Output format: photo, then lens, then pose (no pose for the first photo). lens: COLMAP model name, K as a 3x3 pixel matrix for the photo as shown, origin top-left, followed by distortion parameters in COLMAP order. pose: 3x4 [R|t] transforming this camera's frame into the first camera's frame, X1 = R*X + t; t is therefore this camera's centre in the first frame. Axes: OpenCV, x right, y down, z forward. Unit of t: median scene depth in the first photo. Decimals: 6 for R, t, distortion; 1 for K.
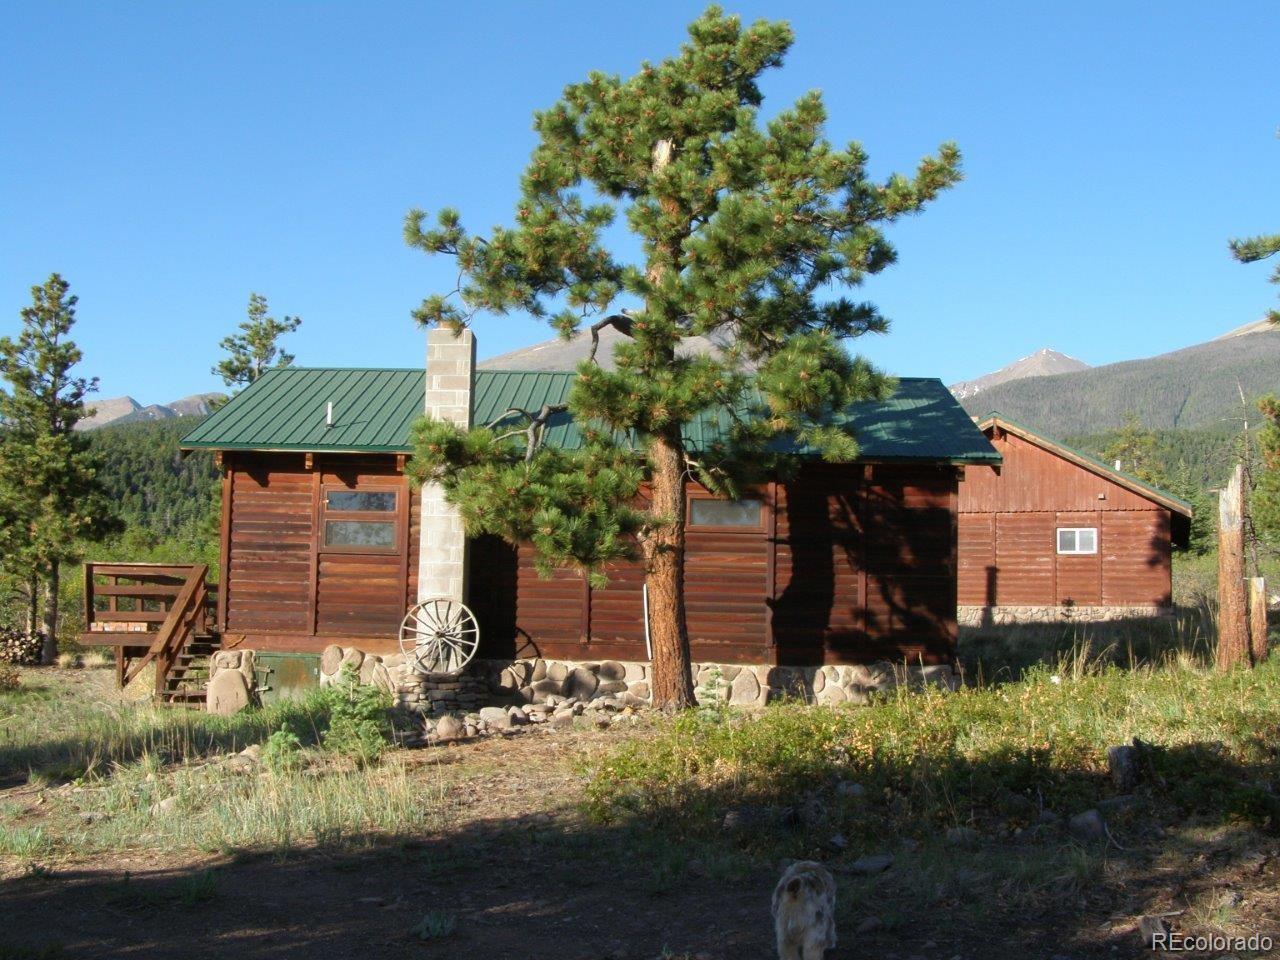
lens RADIAL K [[1440.4, 0, 640.0], [0, 1440.4, 480.0], [0, 0, 1]] dist [-0.130503, -0.002557]
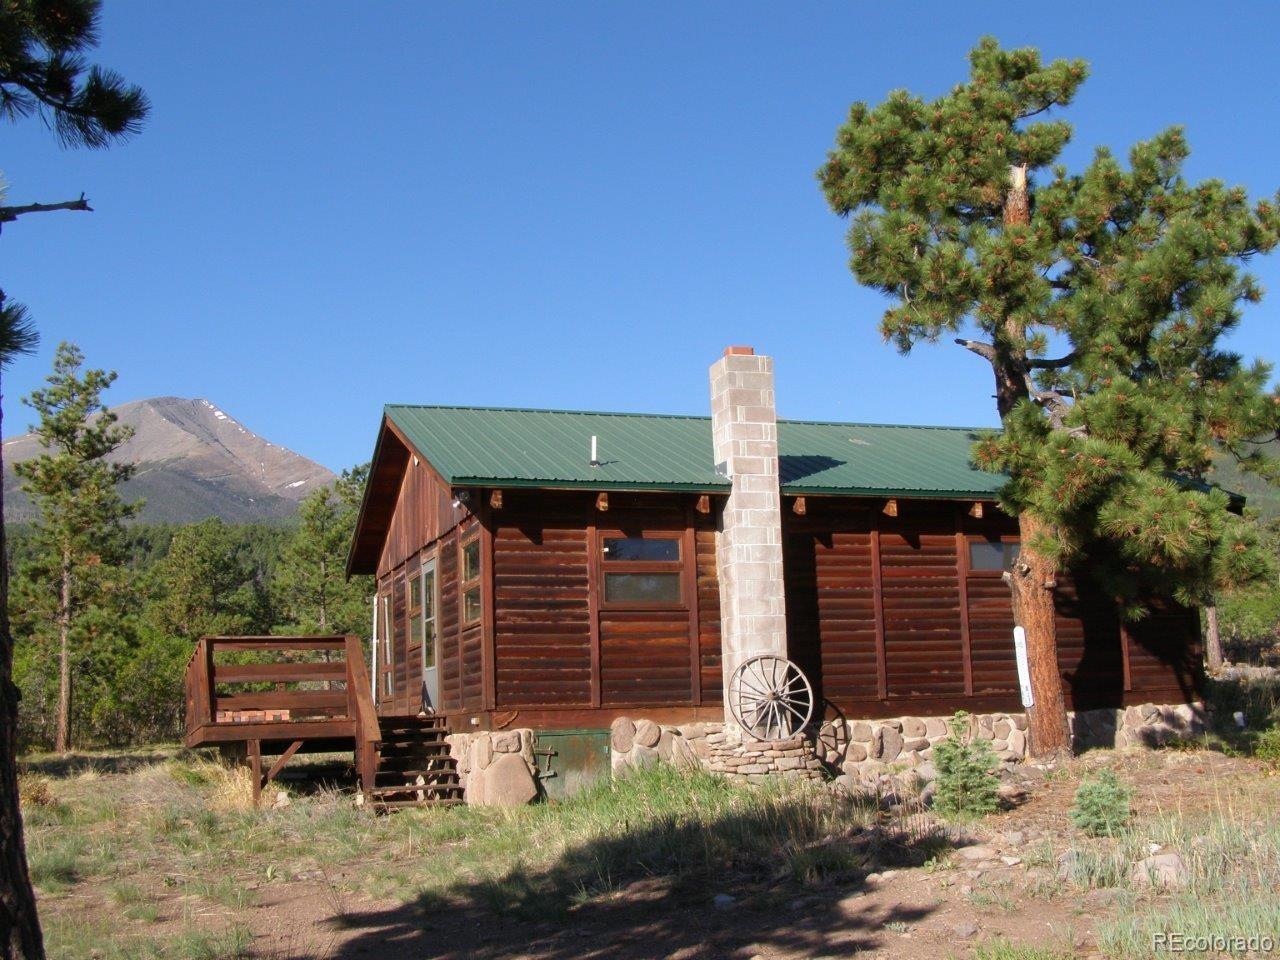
lens RADIAL K [[1440.4, 0, 640.0], [0, 1440.4, 480.0], [0, 0, 1]] dist [-0.130503, -0.002557]
pose [[0.946231, 0.002672, 0.323482, -0.480814], [0.018004, 0.997981, -0.060906, 0.025938], [-0.322992, 0.063455, 0.944272, 0.175065]]
